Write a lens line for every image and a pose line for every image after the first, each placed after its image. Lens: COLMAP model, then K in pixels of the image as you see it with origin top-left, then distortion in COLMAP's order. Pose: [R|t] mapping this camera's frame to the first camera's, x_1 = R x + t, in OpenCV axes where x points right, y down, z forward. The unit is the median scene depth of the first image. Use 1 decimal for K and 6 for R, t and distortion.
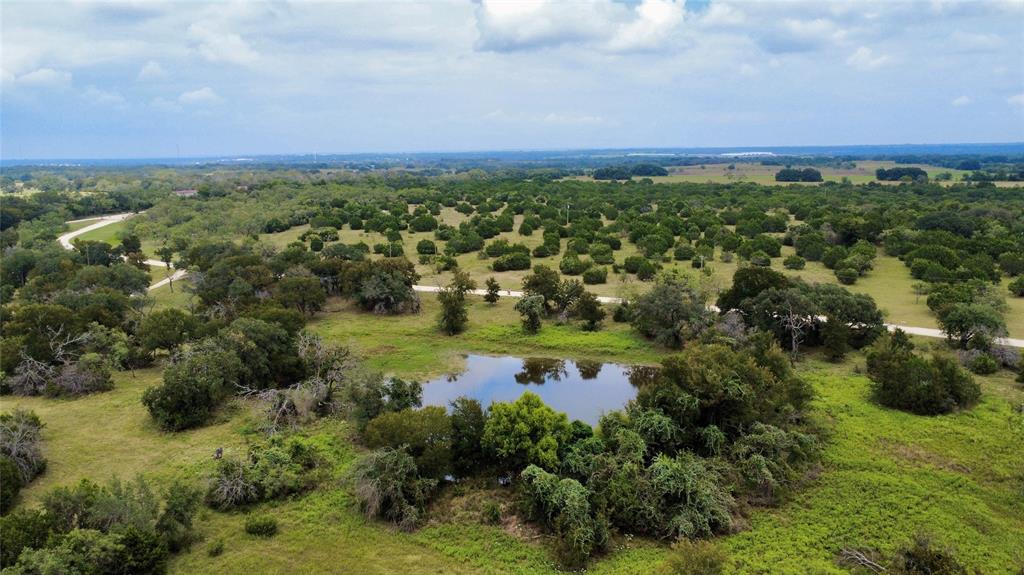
lens RADIAL K [[755.9, 0, 514.6], [0, 755.9, 294.0], [0, 0, 1]] dist [-0.032625, -0.011171]
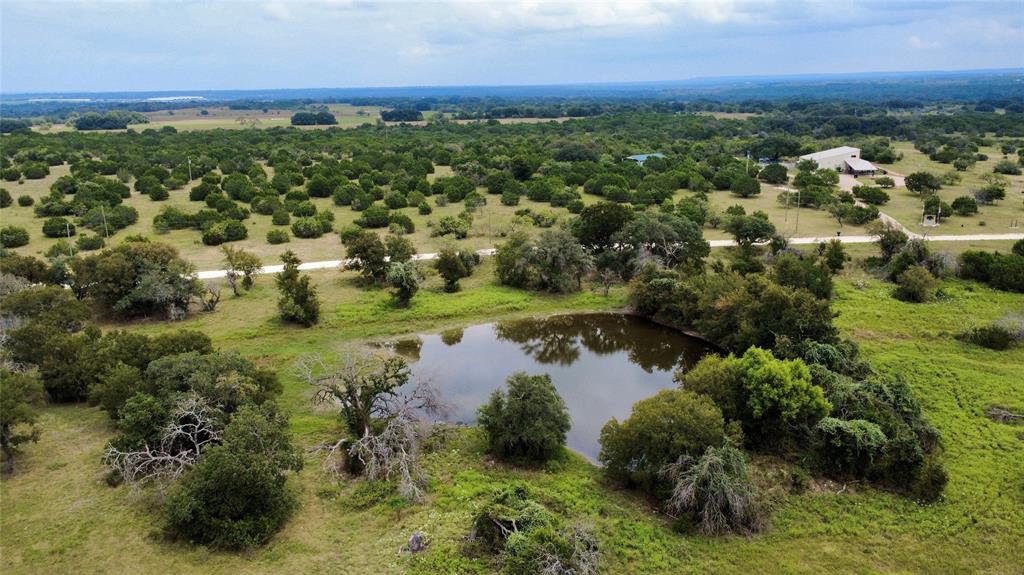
lens RADIAL K [[755.9, 0, 514.0], [0, 755.9, 284.9], [0, 0, 1]] dist [-0.032625, -0.011171]
pose [[0.743589, -0.157554, 0.649809, -0.065694], [0.118624, 0.987510, 0.103690, -0.006797], [-0.658030, -0.000020, 0.752992, 0.040381]]
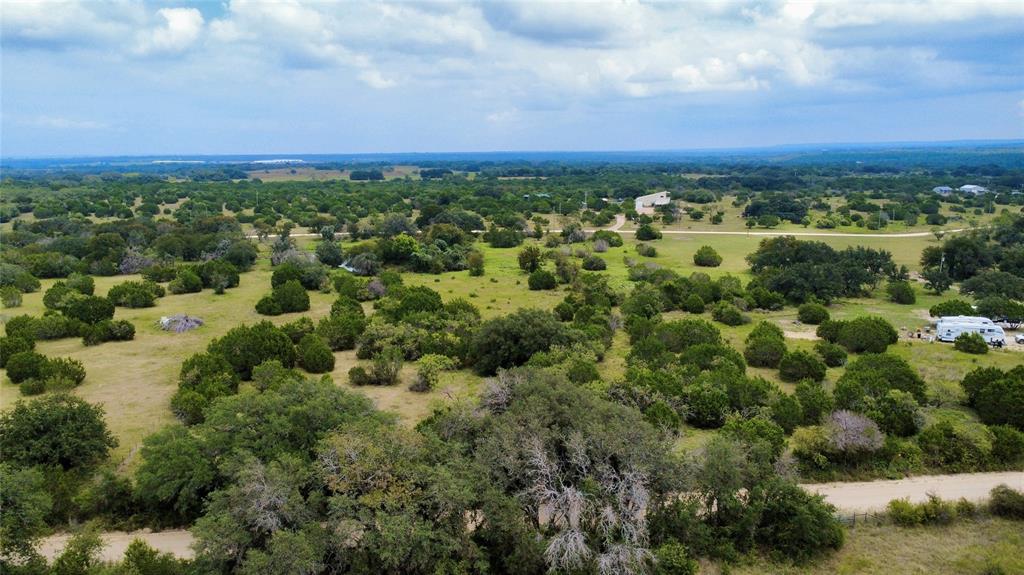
lens RADIAL K [[755.9, 0, 512.3], [0, 755.9, 285.1], [0, 0, 1]] dist [-0.032625, -0.011171]
pose [[0.818645, -0.086474, 0.567753, -0.106298], [0.098785, 0.995067, 0.009121, 0.027823], [-0.565741, 0.048619, 0.823148, -0.133605]]
